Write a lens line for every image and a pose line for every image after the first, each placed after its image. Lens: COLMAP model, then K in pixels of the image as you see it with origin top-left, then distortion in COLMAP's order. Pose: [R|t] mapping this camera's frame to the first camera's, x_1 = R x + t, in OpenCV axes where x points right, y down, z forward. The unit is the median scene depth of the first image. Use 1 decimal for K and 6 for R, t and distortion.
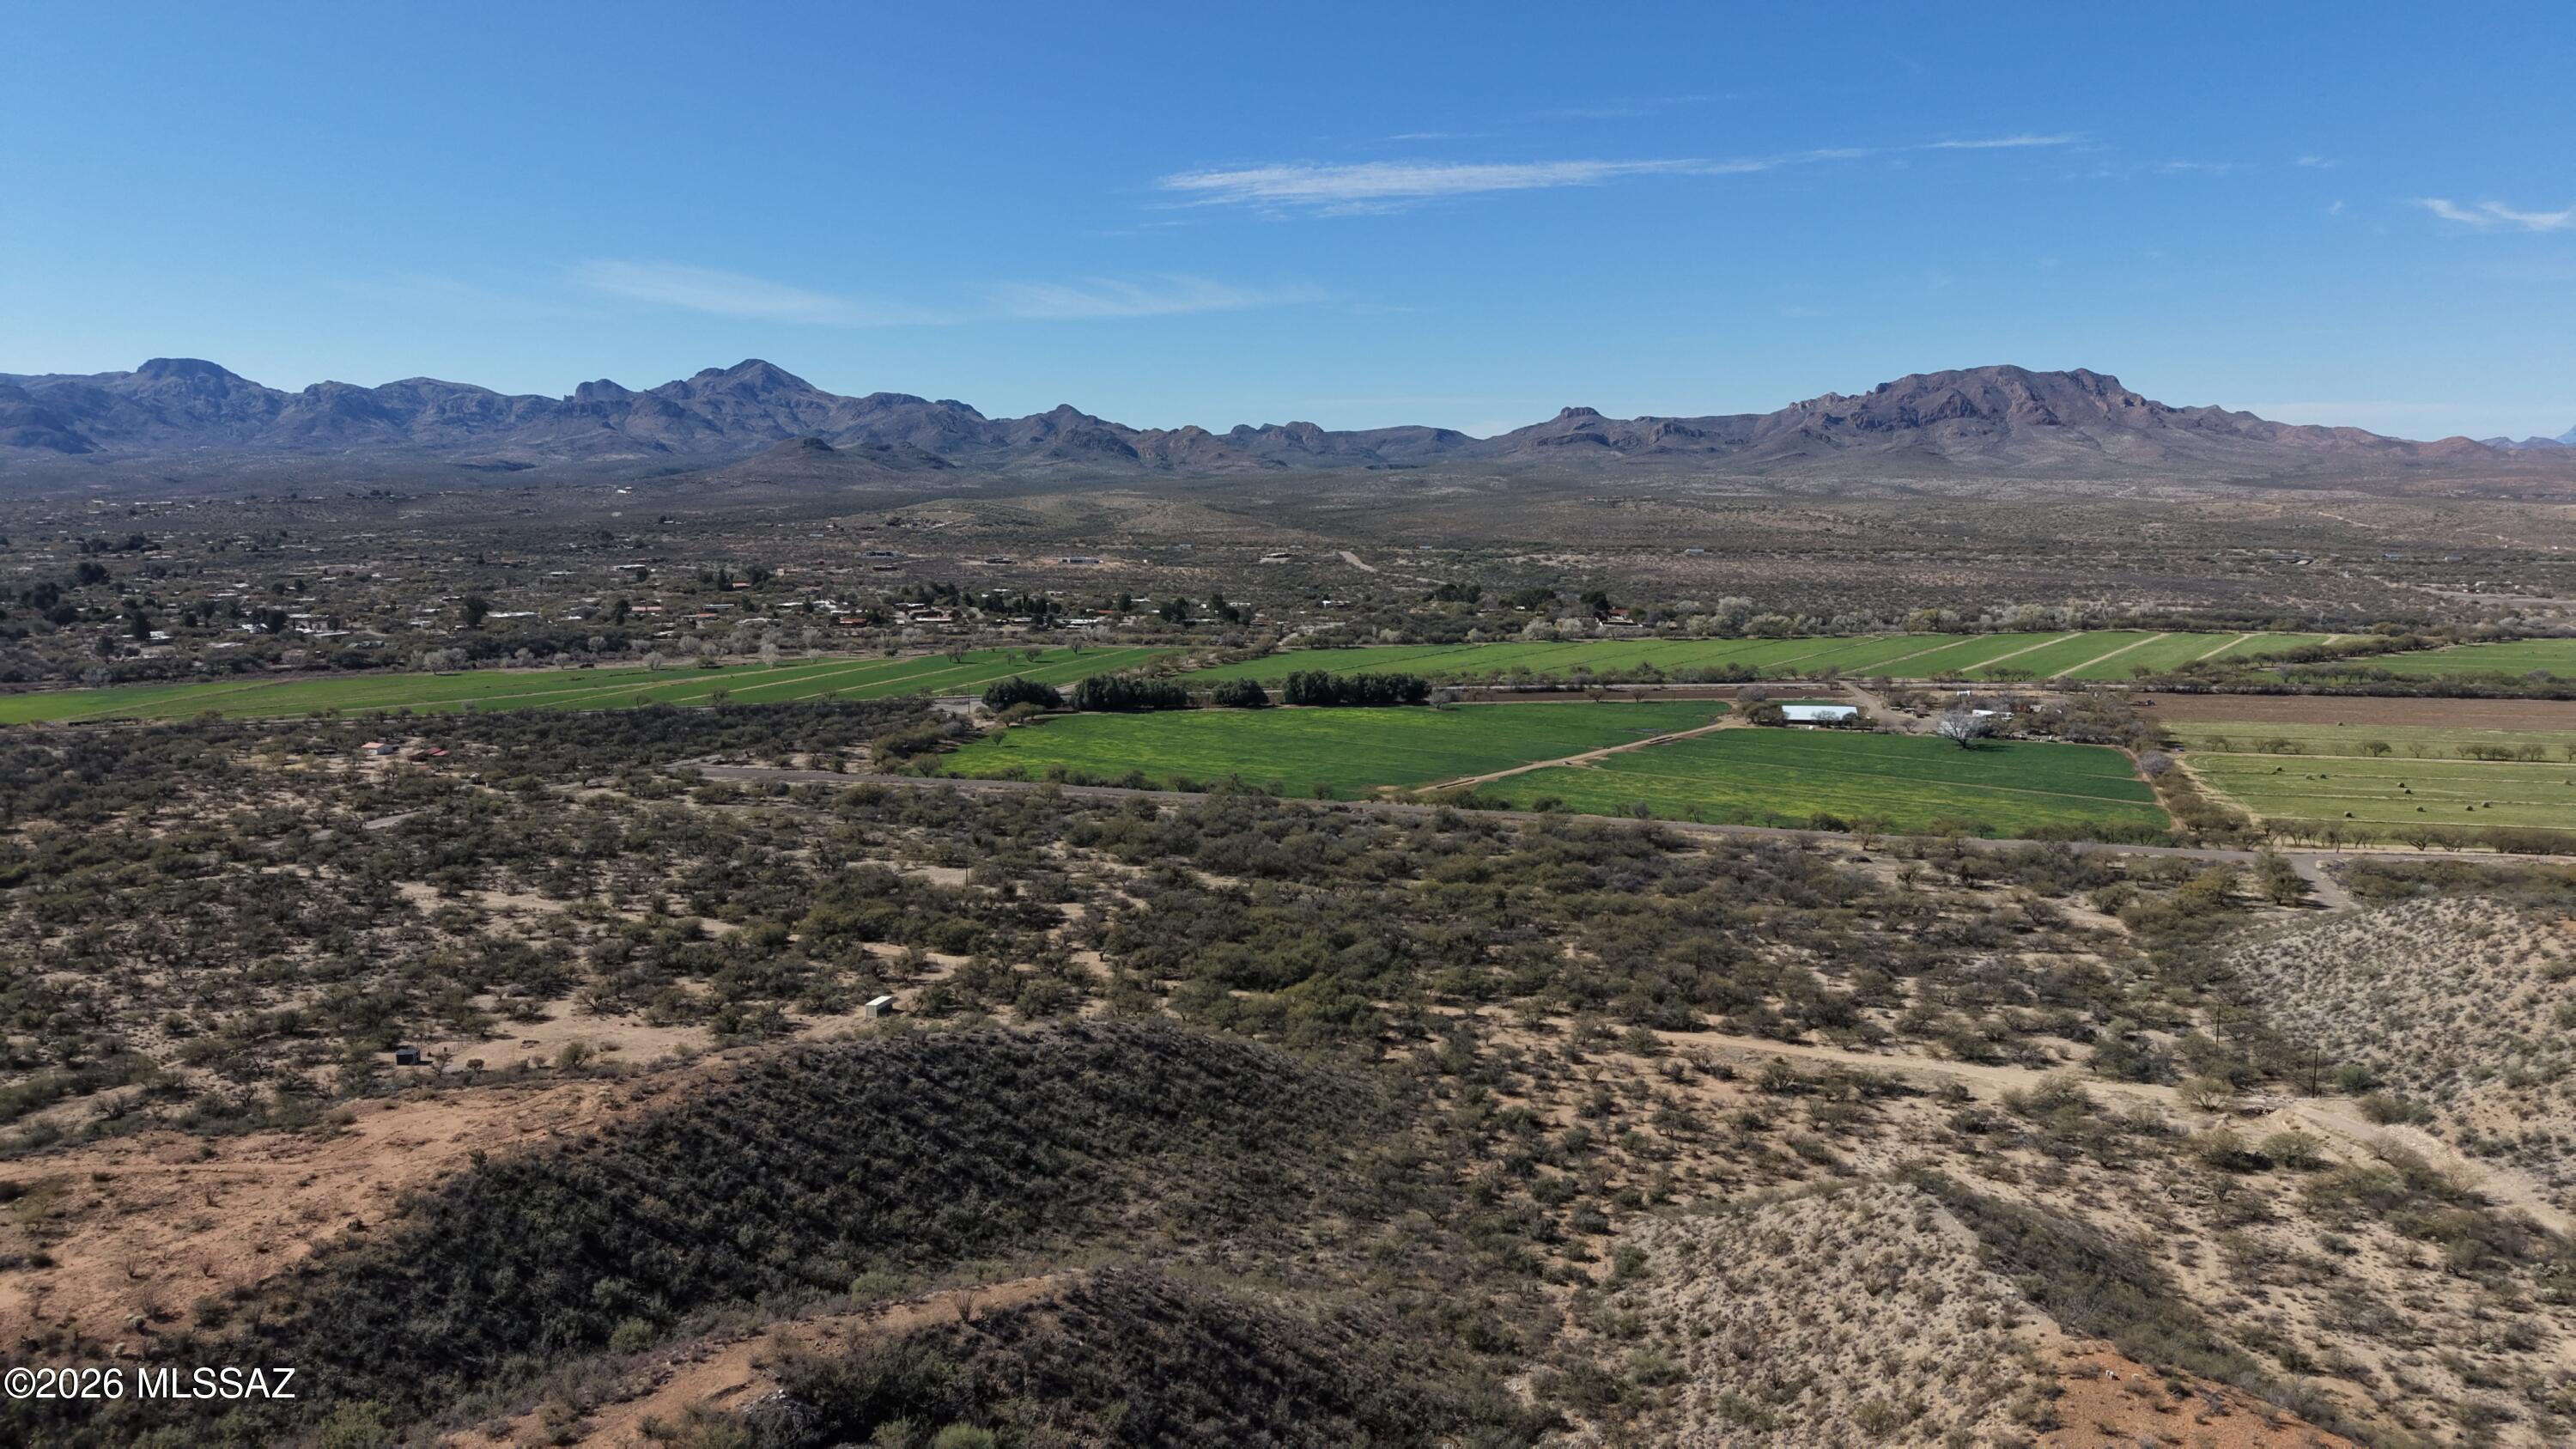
lens RADIAL K [[1719.3, 0, 1278.4], [0, 1719.3, 718.1], [0, 0, 1]] dist [0.046192, -0.053422]
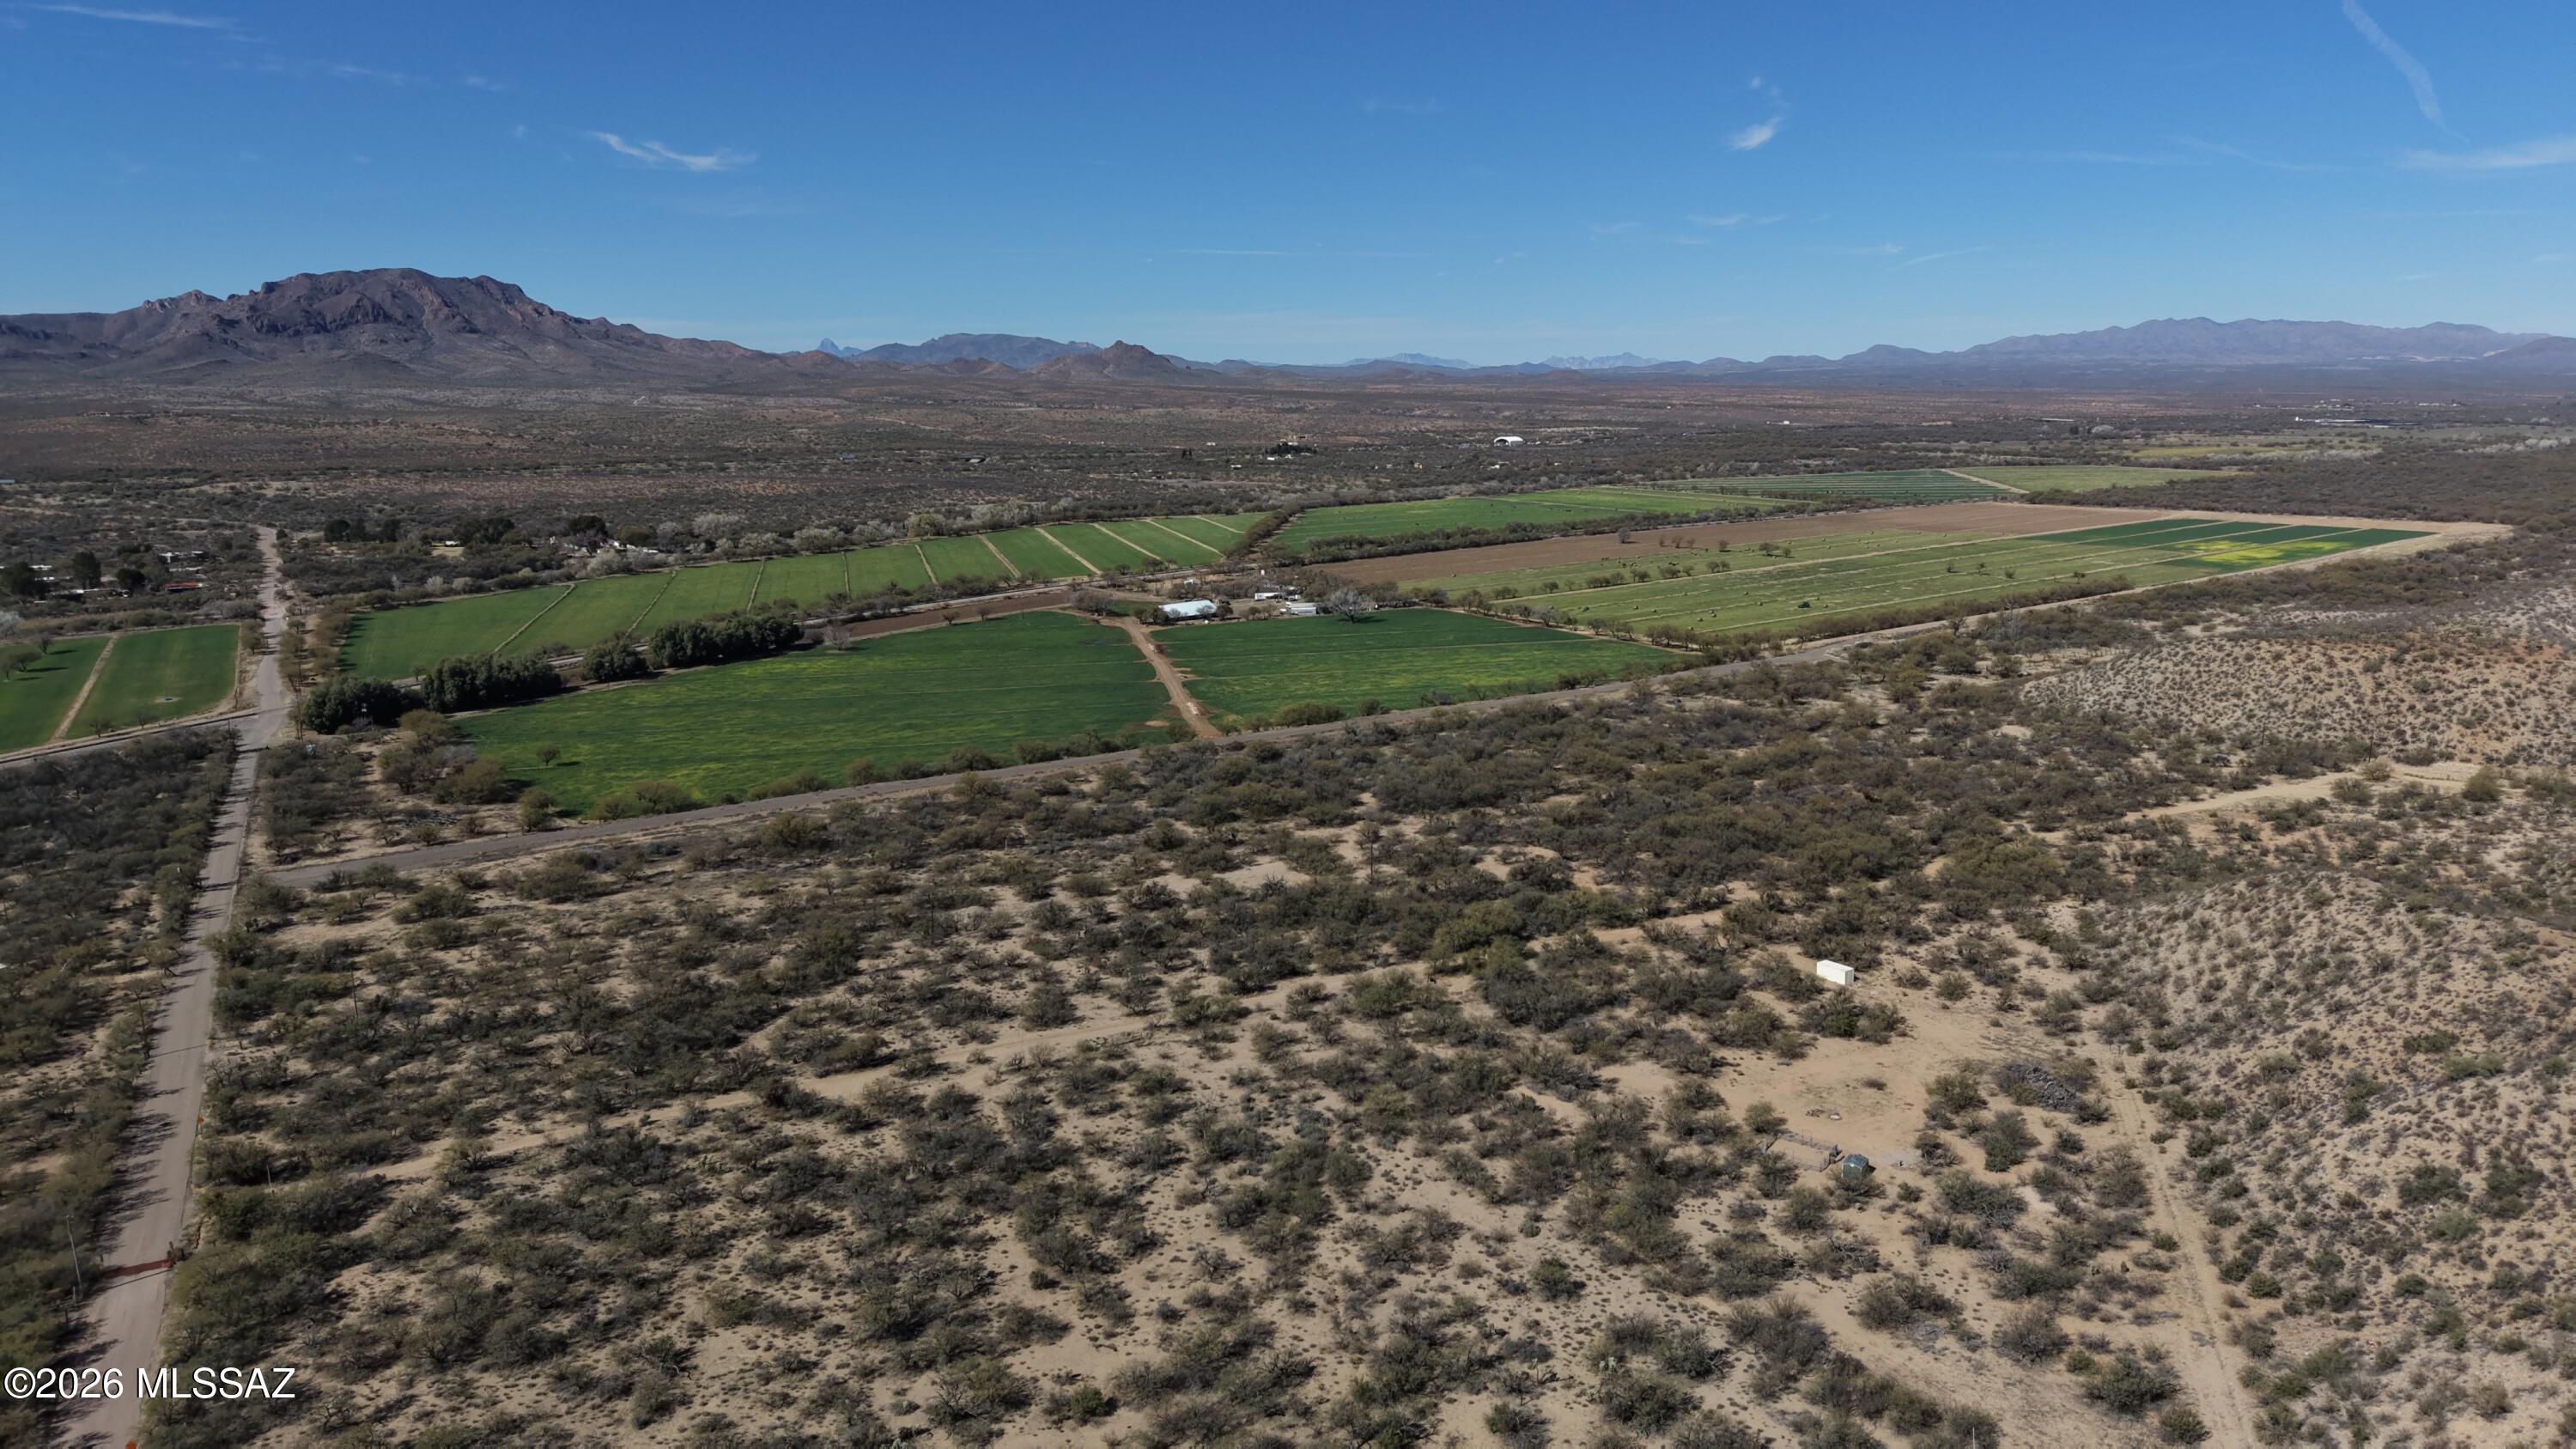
lens RADIAL K [[1719.3, 0, 1278.3], [0, 1719.3, 720.6], [0, 0, 1]] dist [0.046192, -0.053422]
pose [[0.609759, -0.153997, 0.777482, -0.069234], [0.113642, 0.987794, 0.106527, -0.005800], [-0.784397, 0.023399, 0.619817, 0.041618]]
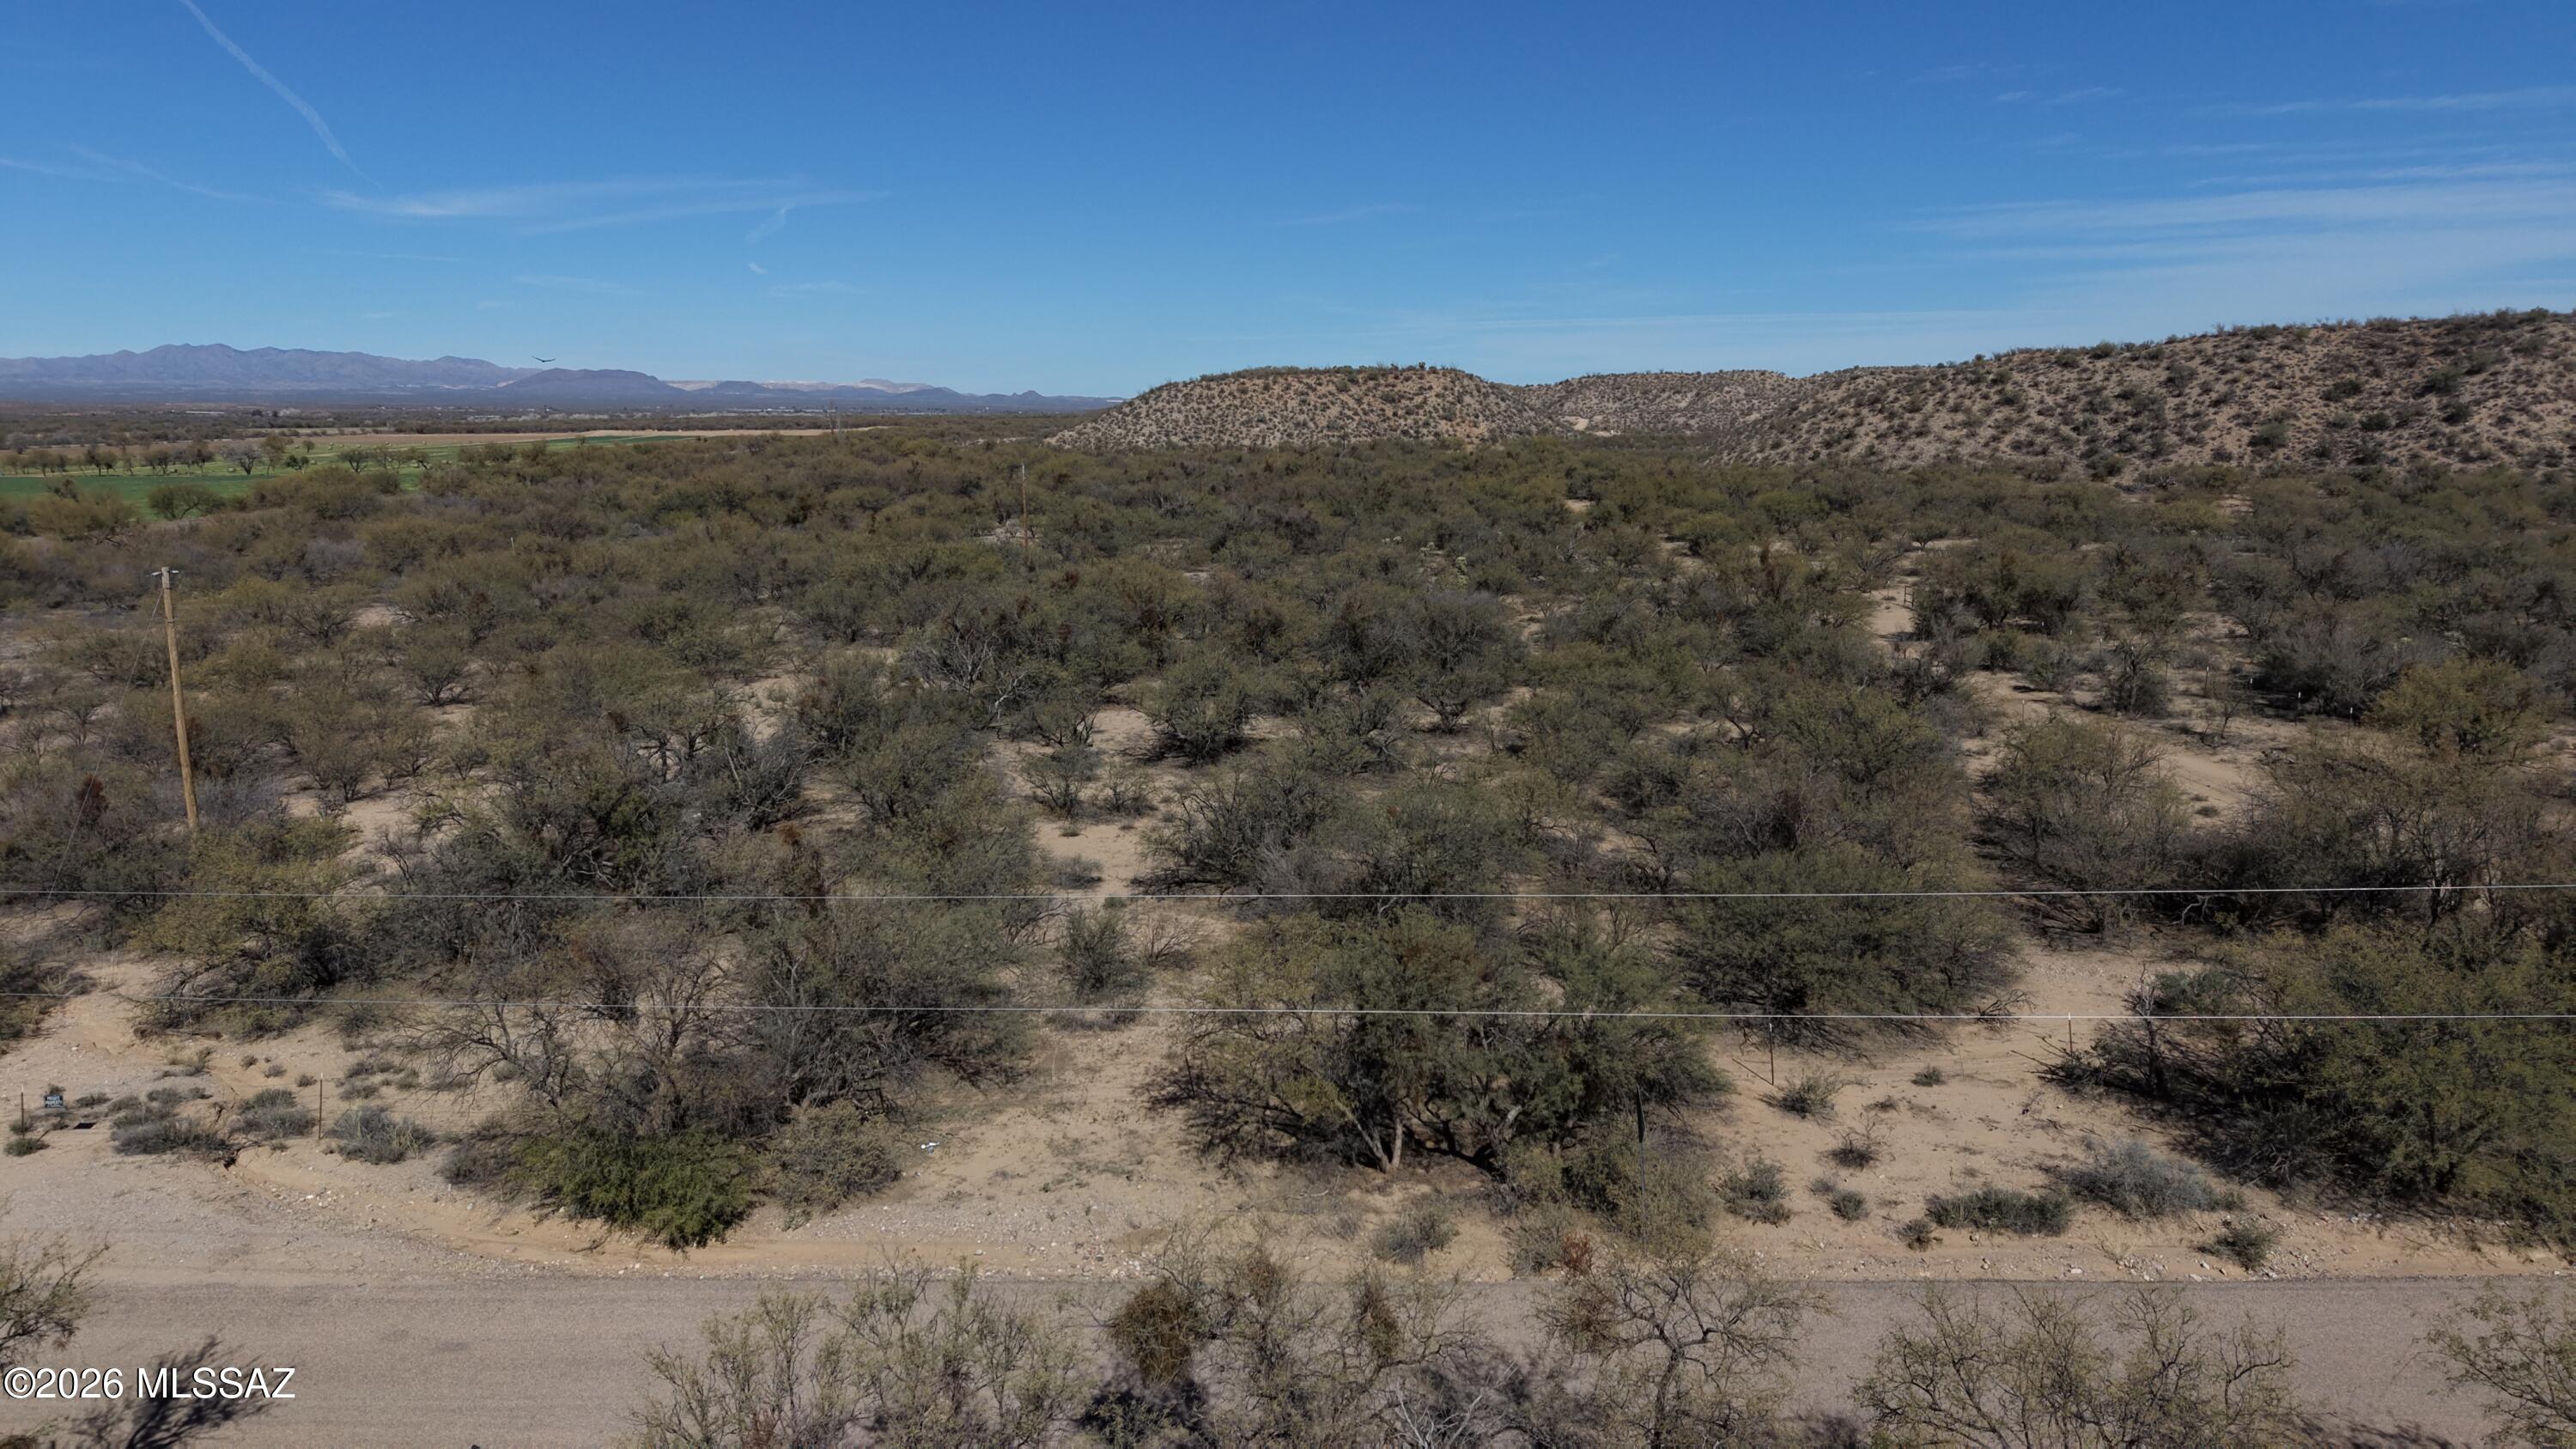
lens RADIAL K [[1719.3, 0, 1294.8], [0, 1719.3, 734.2], [0, 0, 1]] dist [0.046192, -0.053422]
pose [[-0.361827, -0.172052, 0.916231, -0.057459], [0.135053, 0.962780, 0.234126, 0.003392], [-0.922411, 0.208453, -0.325123, 0.093434]]
